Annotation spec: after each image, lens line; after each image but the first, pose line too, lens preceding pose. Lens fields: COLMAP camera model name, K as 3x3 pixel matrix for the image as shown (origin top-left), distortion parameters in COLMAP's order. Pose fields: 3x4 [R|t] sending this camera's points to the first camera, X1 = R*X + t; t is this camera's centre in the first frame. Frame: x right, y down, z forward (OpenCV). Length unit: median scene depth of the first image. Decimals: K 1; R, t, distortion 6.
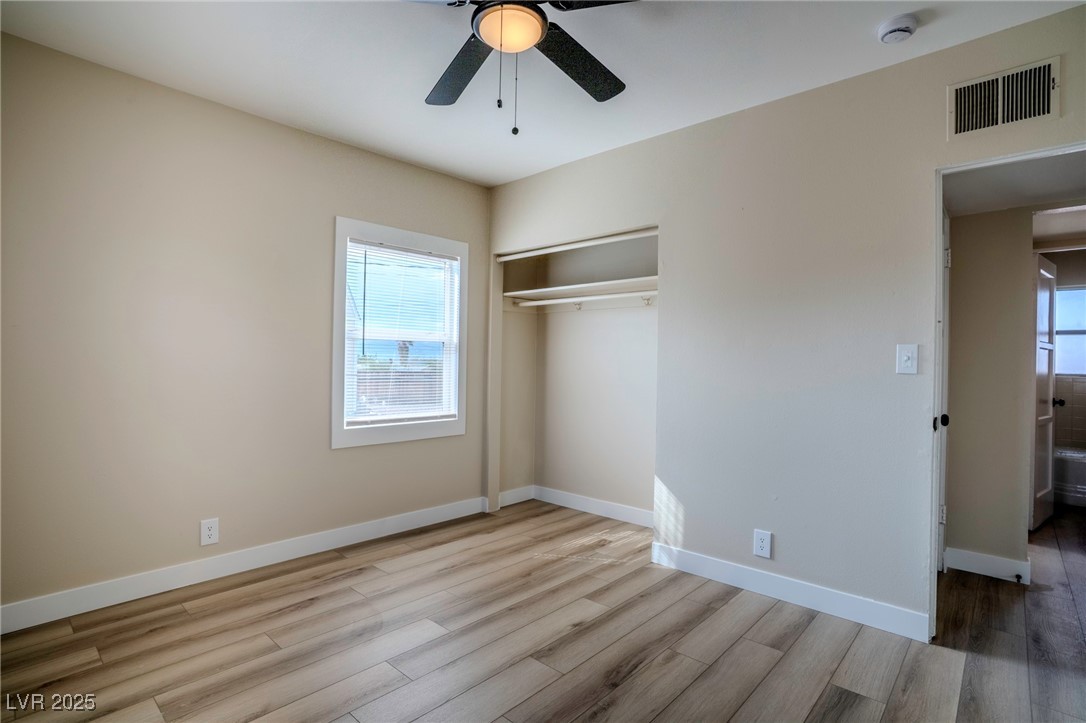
lens RADIAL K [[531.1, 0, 542.2], [0, 531.1, 362.5], [0, 0, 1]] dist [-0.064958, 0.025923]
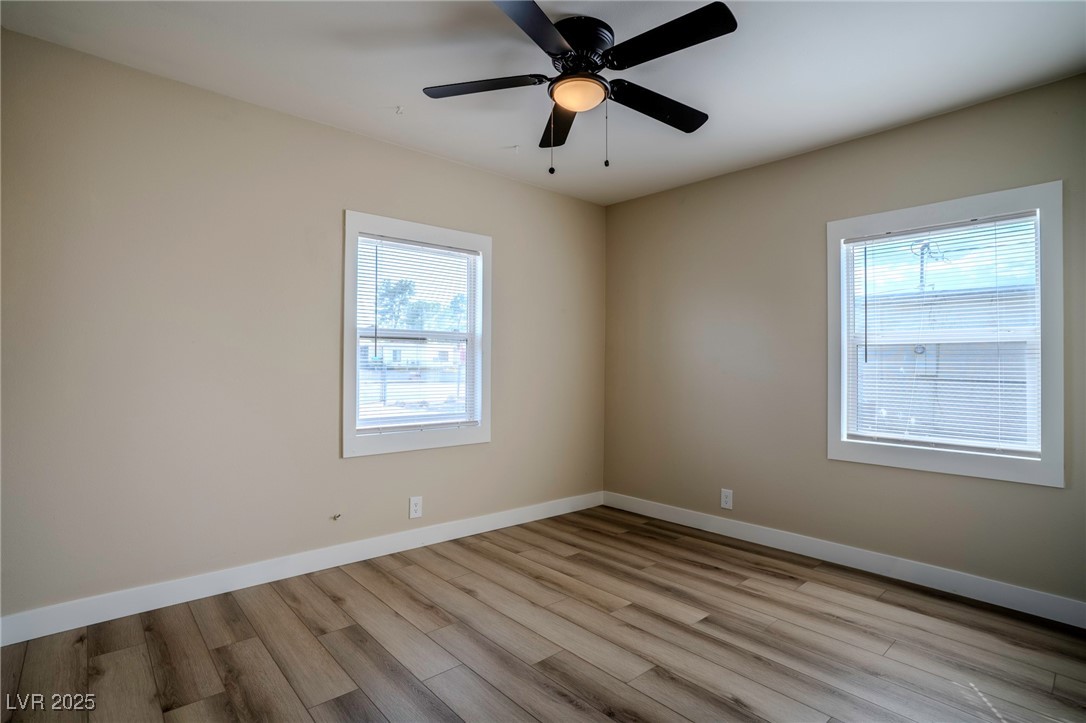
lens RADIAL K [[531.1, 0, 539.3], [0, 531.1, 355.9], [0, 0, 1]] dist [-0.064958, 0.025923]
pose [[-0.103793, -0.033325, -0.994040, 0.670948], [-0.012177, 0.999406, -0.032233, 0.011957], [0.994524, 0.008759, -0.104138, 0.598045]]
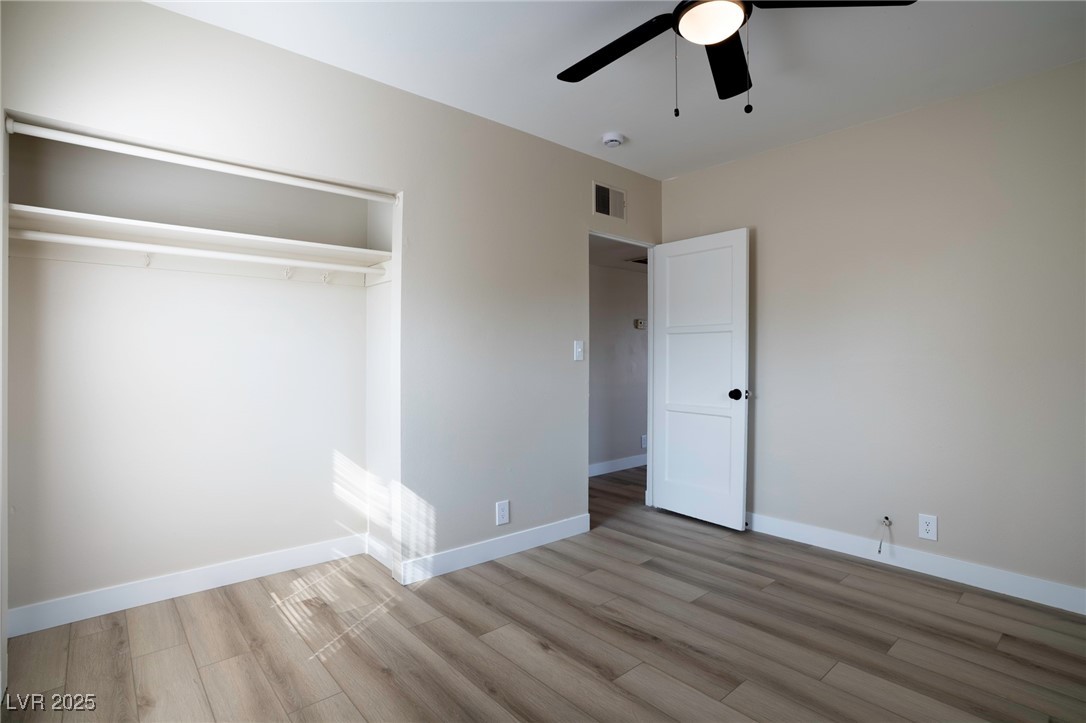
lens RADIAL K [[531.1, 0, 540.3], [0, 531.1, 366.1], [0, 0, 1]] dist [-0.064958, 0.025923]
pose [[0.107927, -0.026823, 0.993797, -0.622146], [-0.000166, 0.999635, 0.026998, -0.002474], [-0.994159, -0.003079, 0.107884, 0.699777]]
